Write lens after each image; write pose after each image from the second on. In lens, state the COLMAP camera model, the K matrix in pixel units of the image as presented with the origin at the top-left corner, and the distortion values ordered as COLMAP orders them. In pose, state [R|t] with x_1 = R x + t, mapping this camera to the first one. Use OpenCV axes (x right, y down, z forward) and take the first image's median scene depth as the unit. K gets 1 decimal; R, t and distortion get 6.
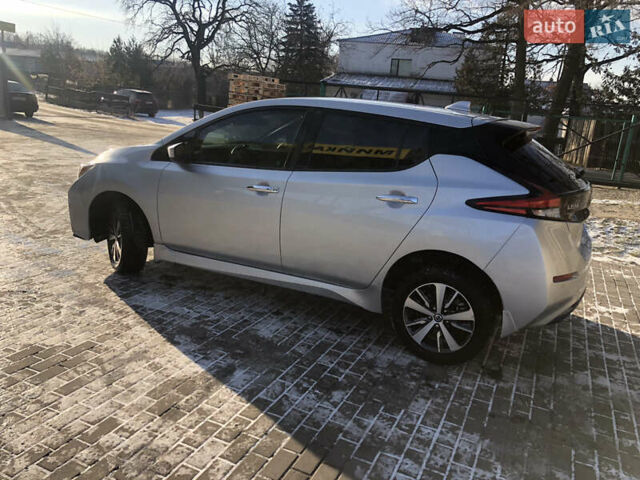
lens RADIAL K [[520.6, 0, 313.2], [0, 520.6, 242.0], [0, 0, 1]] dist [0.034727, -0.020652]
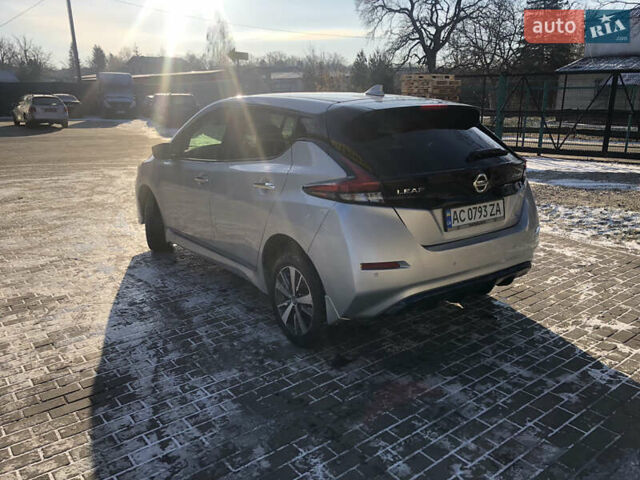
lens RADIAL K [[520.6, 0, 316.3], [0, 520.6, 242.4], [0, 0, 1]] dist [0.034727, -0.020652]
pose [[0.890945, 0.039240, -0.452413, 0.573691], [-0.041848, 0.999115, 0.004246, 0.019483], [0.452179, 0.015150, 0.891798, 0.082798]]
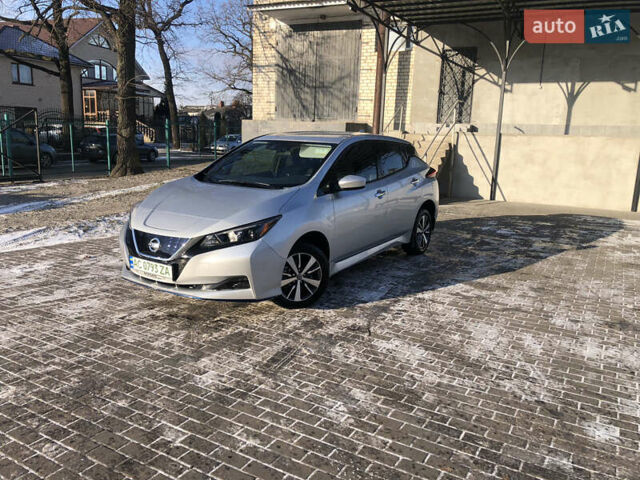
lens RADIAL K [[520.6, 0, 317.3], [0, 520.6, 239.2], [0, 0, 1]] dist [0.034727, -0.020652]
pose [[0.094125, -0.265470, 0.959514, -1.462168], [0.240689, 0.941270, 0.236811, -0.342505], [-0.966028, 0.208654, 0.152493, 0.858578]]
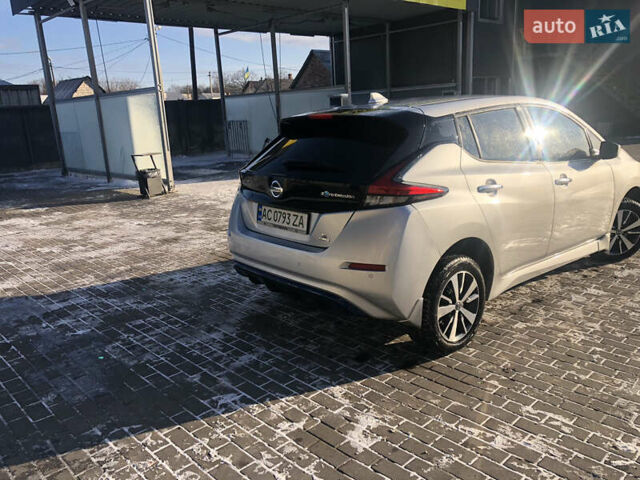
lens RADIAL K [[520.6, 0, 322.2], [0, 520.6, 236.4], [0, 0, 1]] dist [0.034727, -0.020652]
pose [[-0.348380, 0.165024, -0.922712, 1.161845], [-0.228210, 0.939829, 0.254248, -0.219810], [0.909149, 0.299147, -0.289758, 1.150684]]
